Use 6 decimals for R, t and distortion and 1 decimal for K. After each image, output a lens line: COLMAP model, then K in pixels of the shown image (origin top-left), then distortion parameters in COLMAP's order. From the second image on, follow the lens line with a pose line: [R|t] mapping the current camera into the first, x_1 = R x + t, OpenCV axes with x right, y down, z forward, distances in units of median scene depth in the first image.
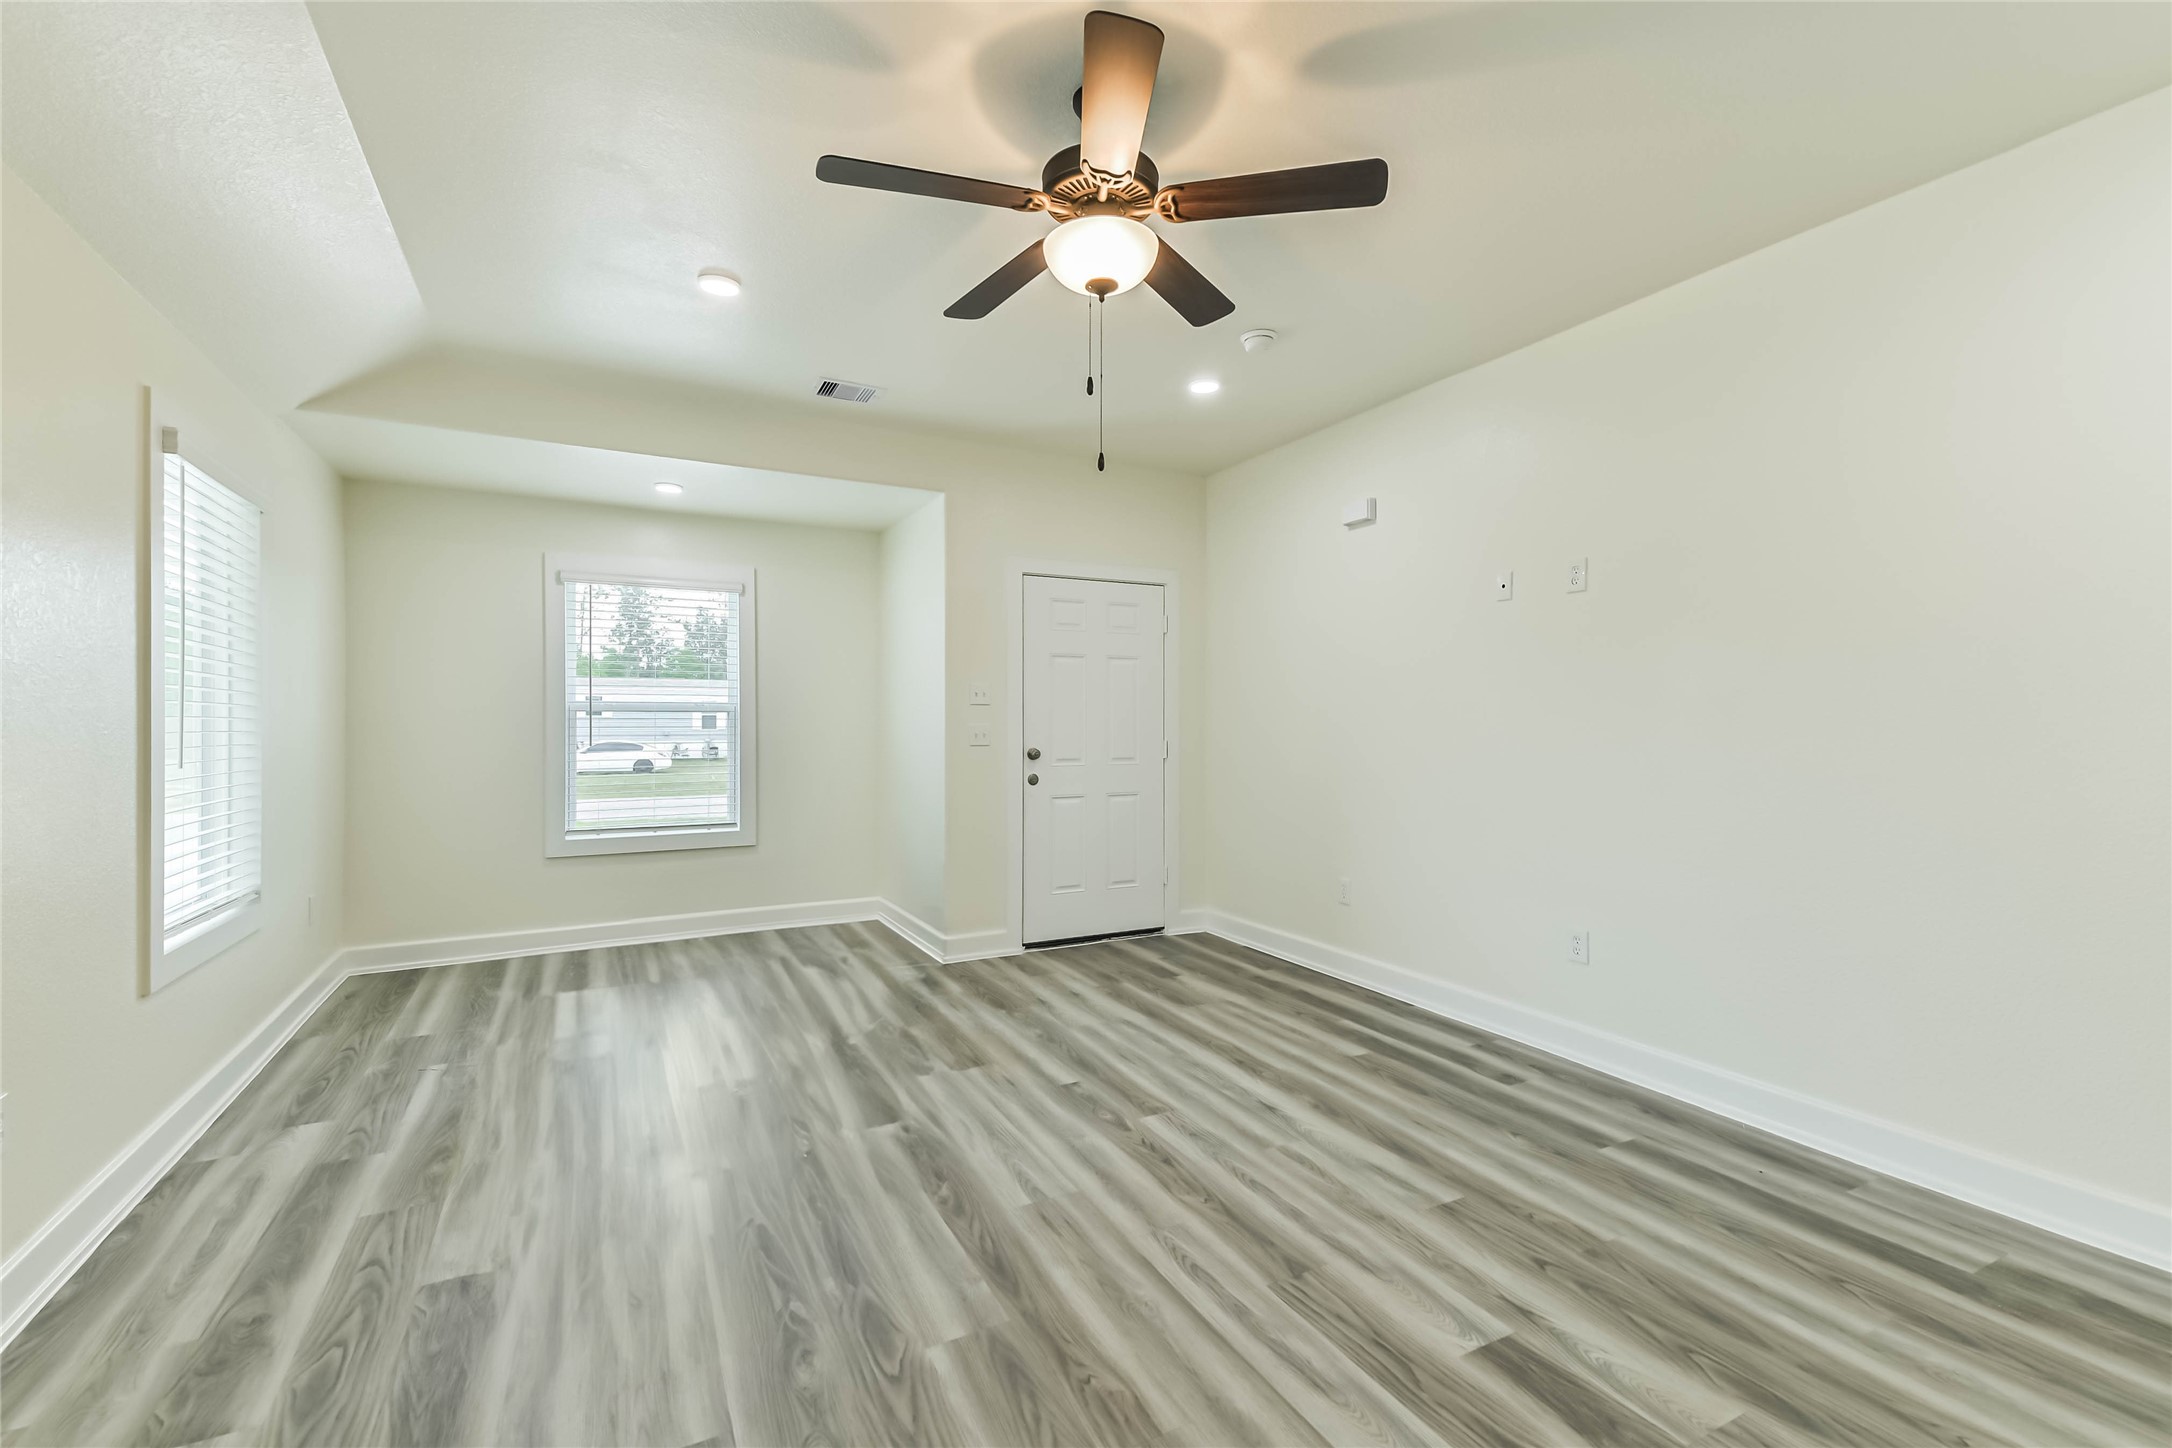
lens RADIAL K [[936.5, 0, 1080.4], [0, 936.5, 721.1], [0, 0, 1]] dist [0.057879, -0.019717]
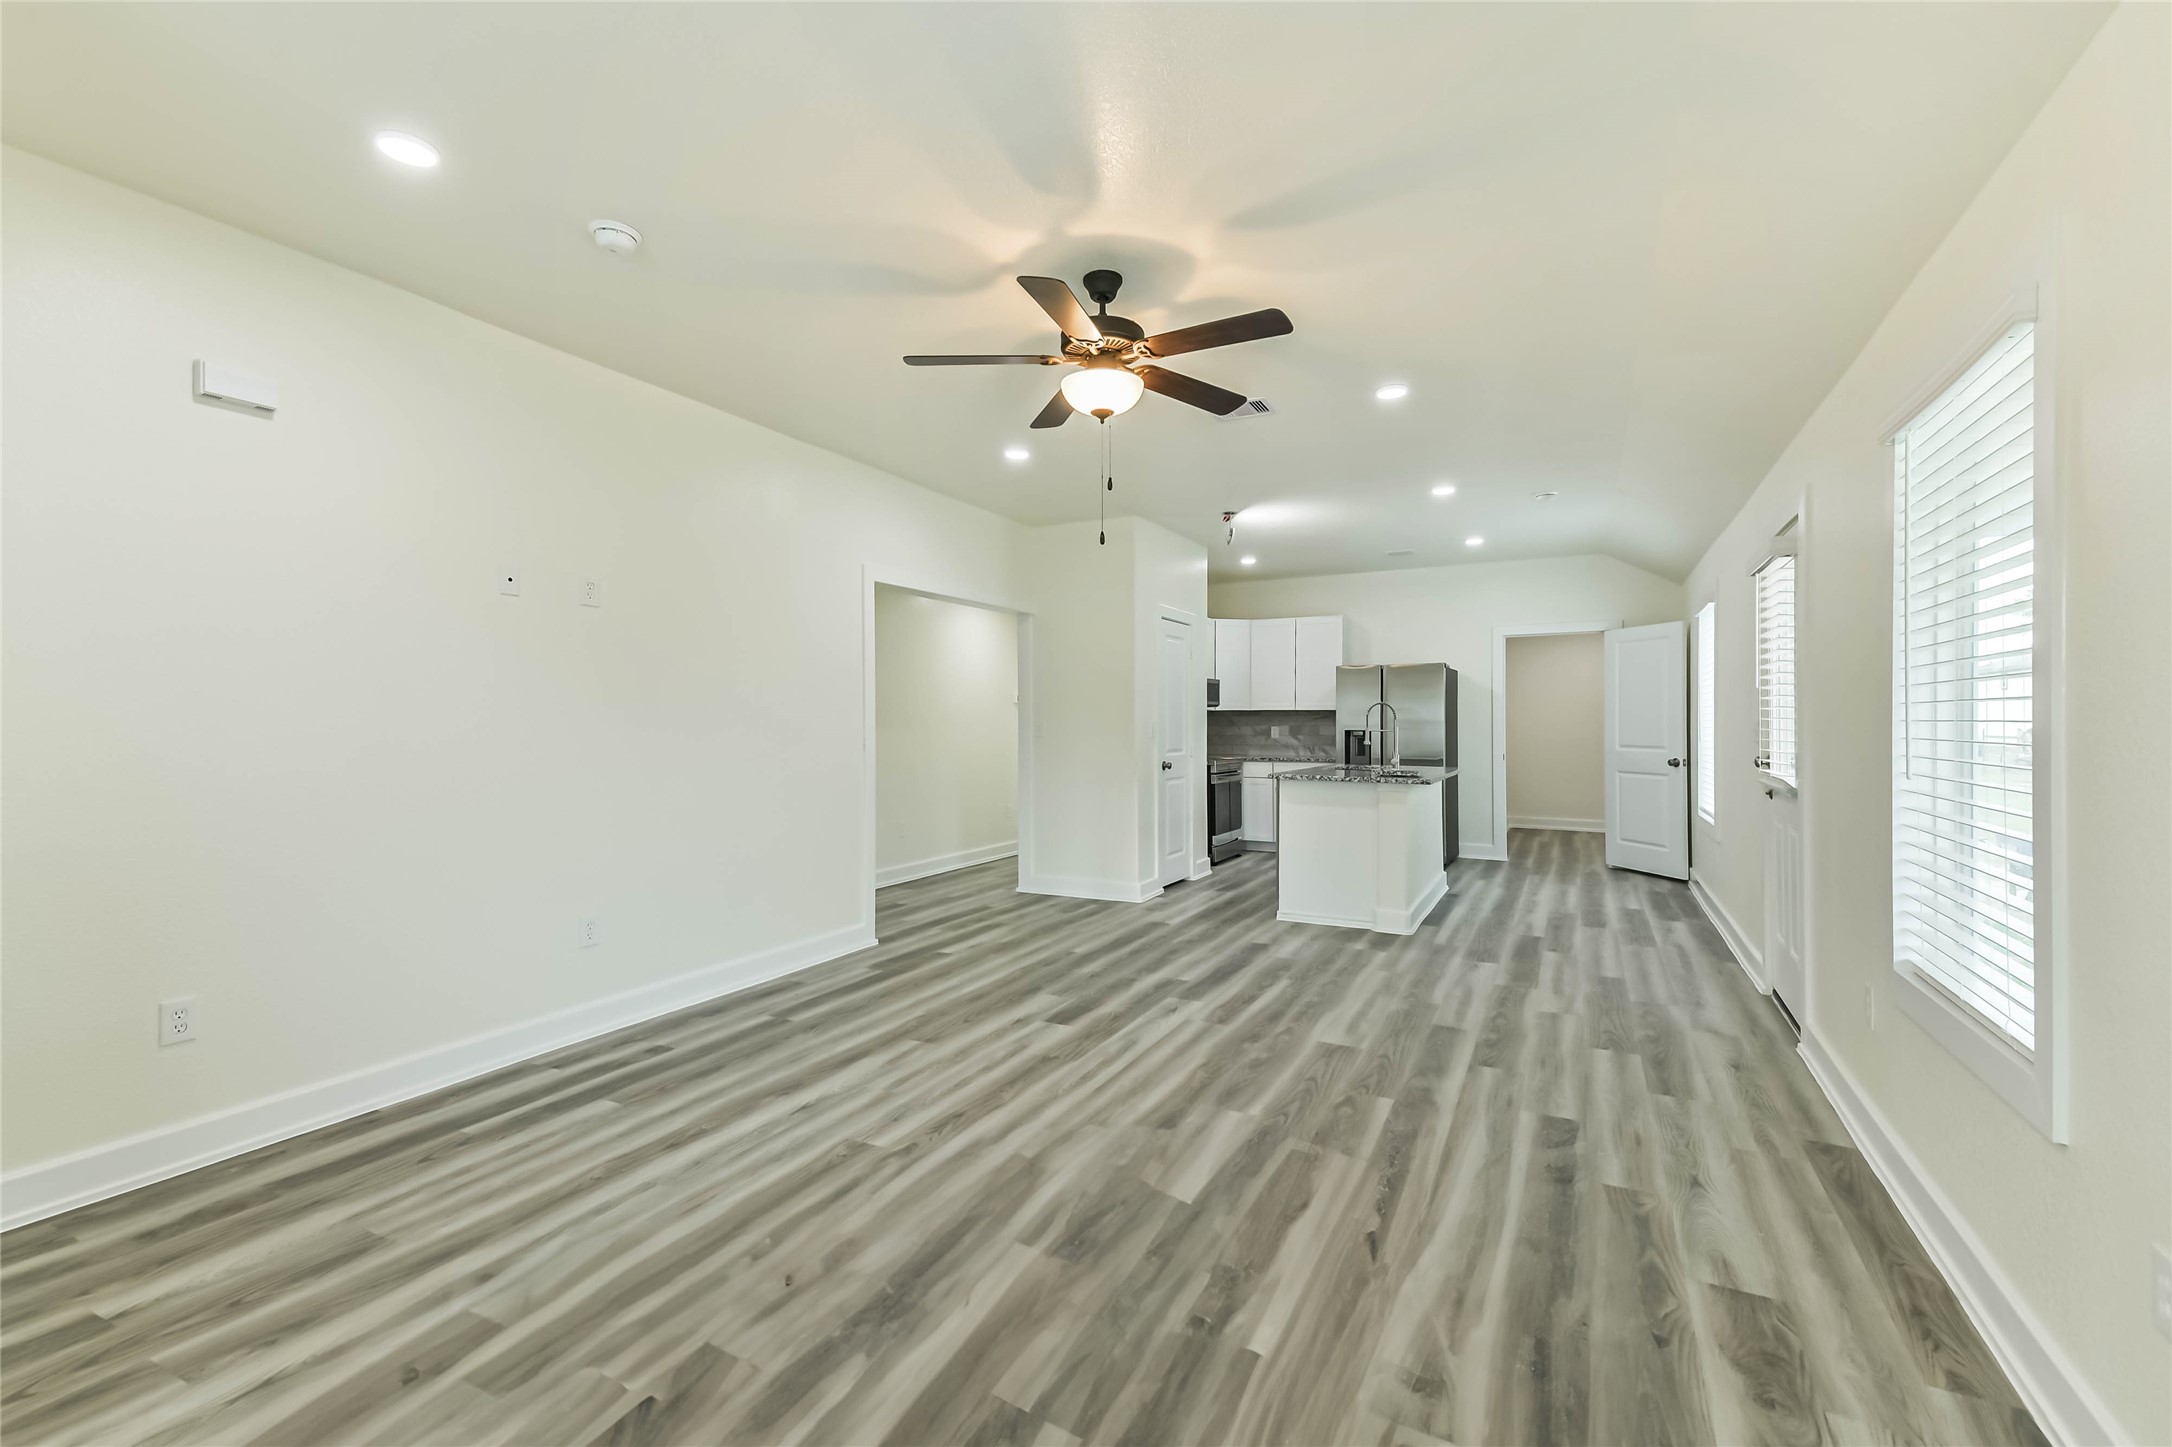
lens RADIAL K [[936.5, 0, 1087.4], [0, 936.5, 727.6], [0, 0, 1]] dist [0.057879, -0.019717]
pose [[-0.581547, -0.002380, 0.813509, -0.805374], [0.004615, 0.999970, 0.006224, -0.003237], [-0.813500, 0.007374, -0.581519, 1.346447]]
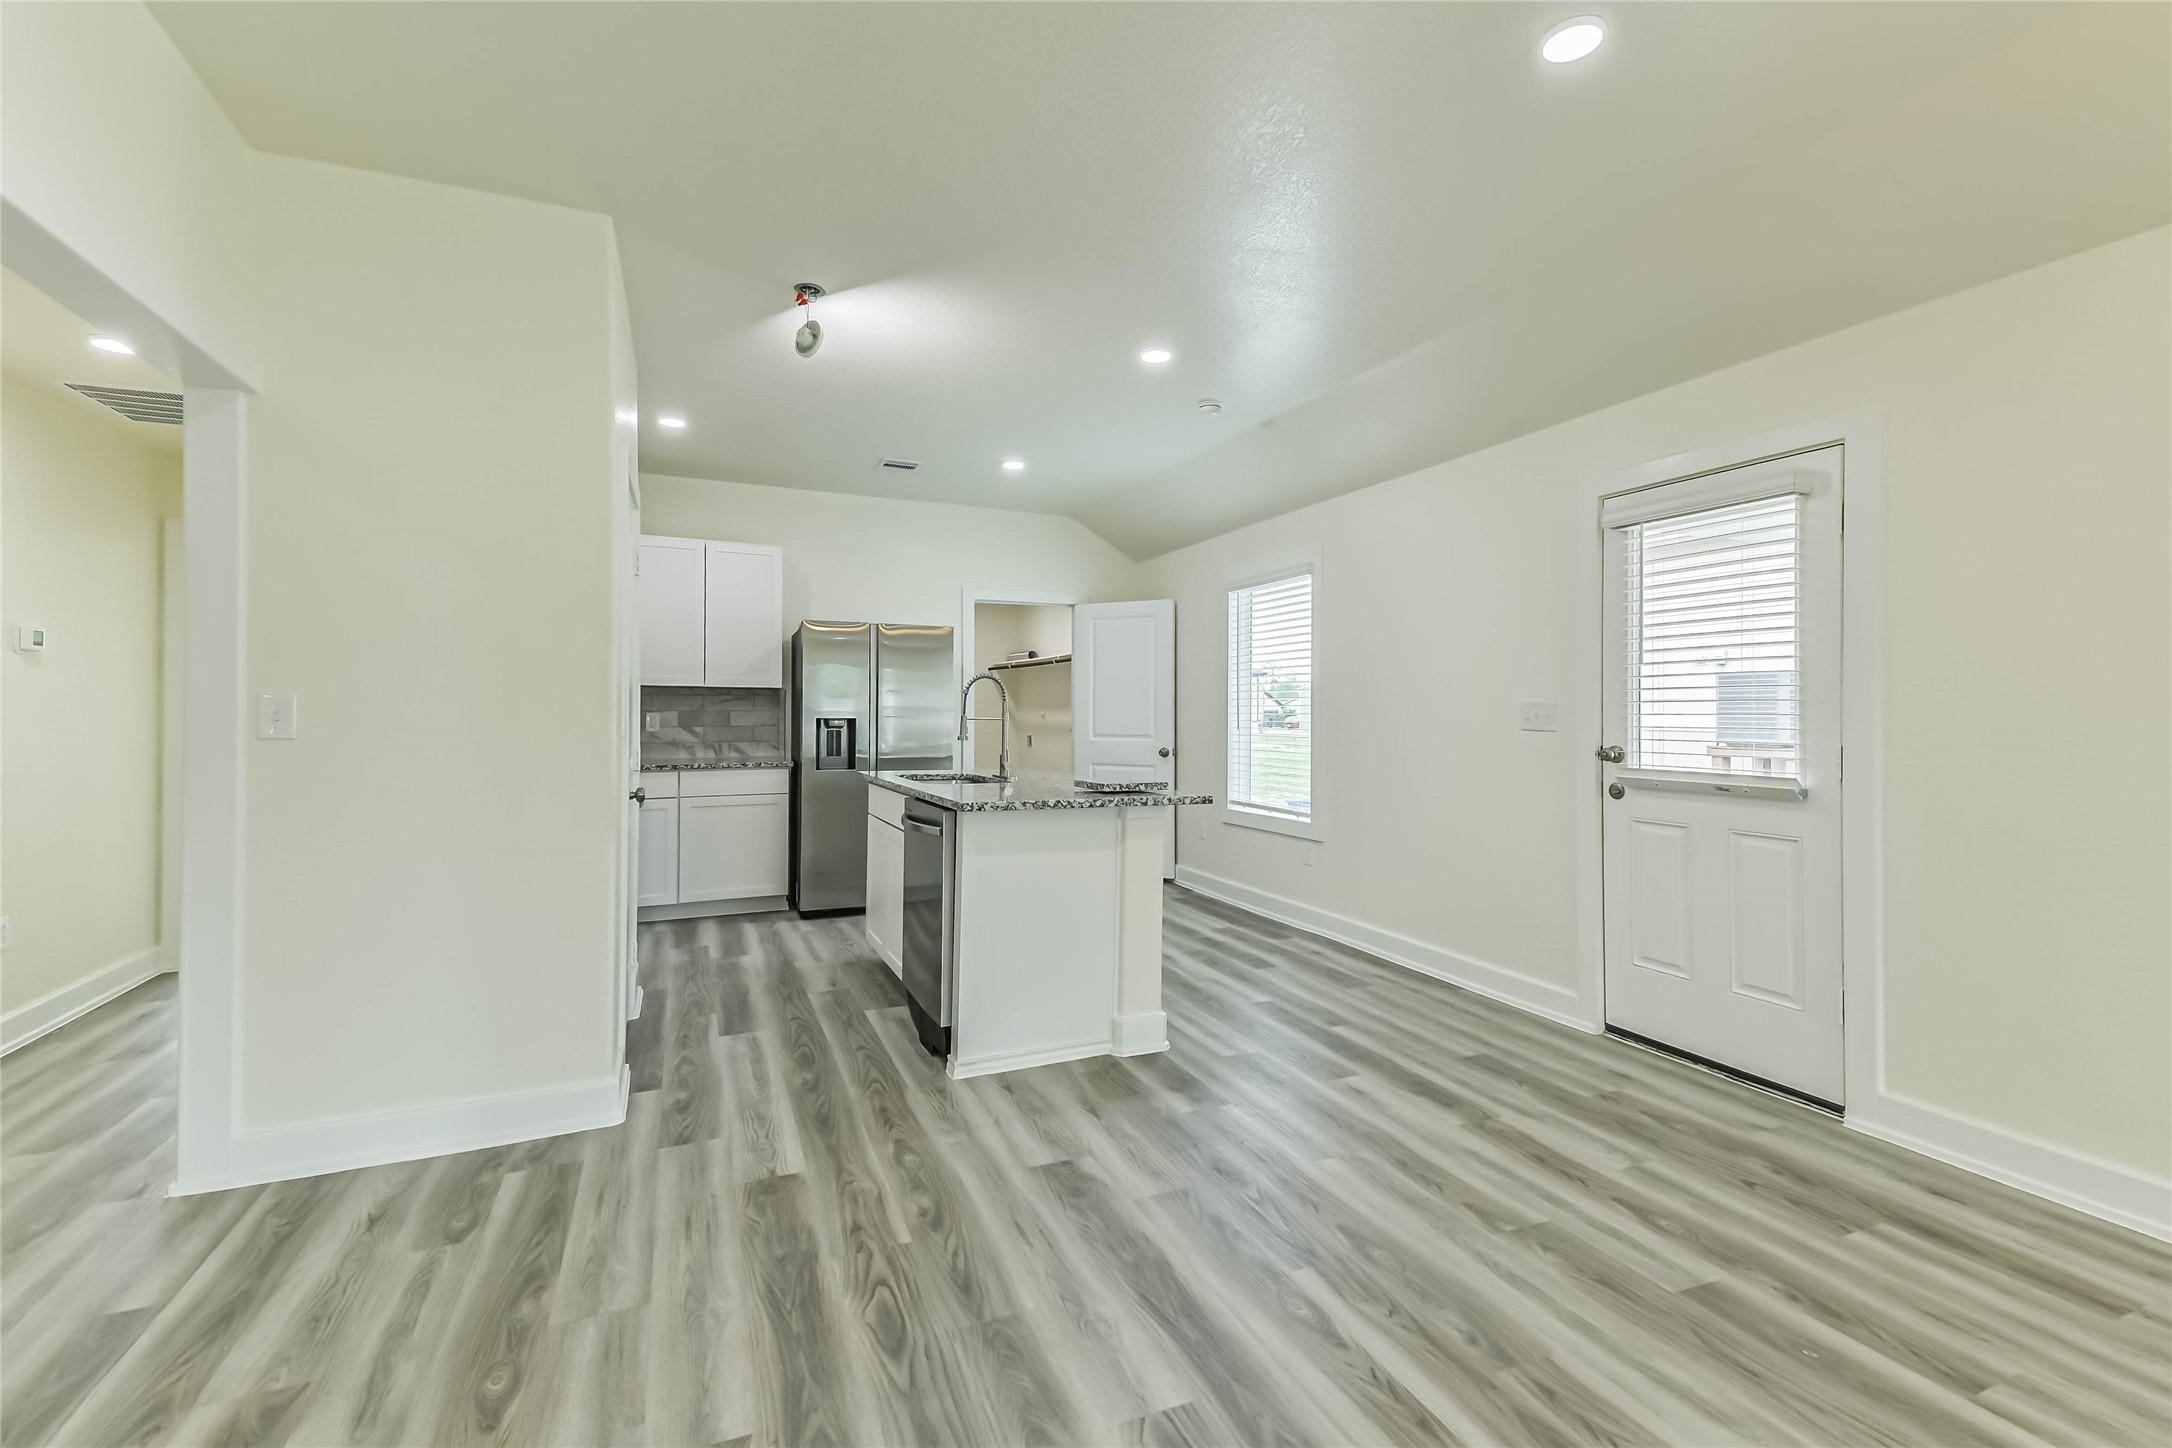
lens RADIAL K [[936.5, 0, 1085.4], [0, 936.5, 710.5], [0, 0, 1]] dist [0.057879, -0.019717]
pose [[-0.997426, -0.001903, 0.071676, 0.342483], [-0.001765, 0.999996, 0.001983, 0.005027], [-0.071679, 0.001851, -0.997426, 0.911922]]
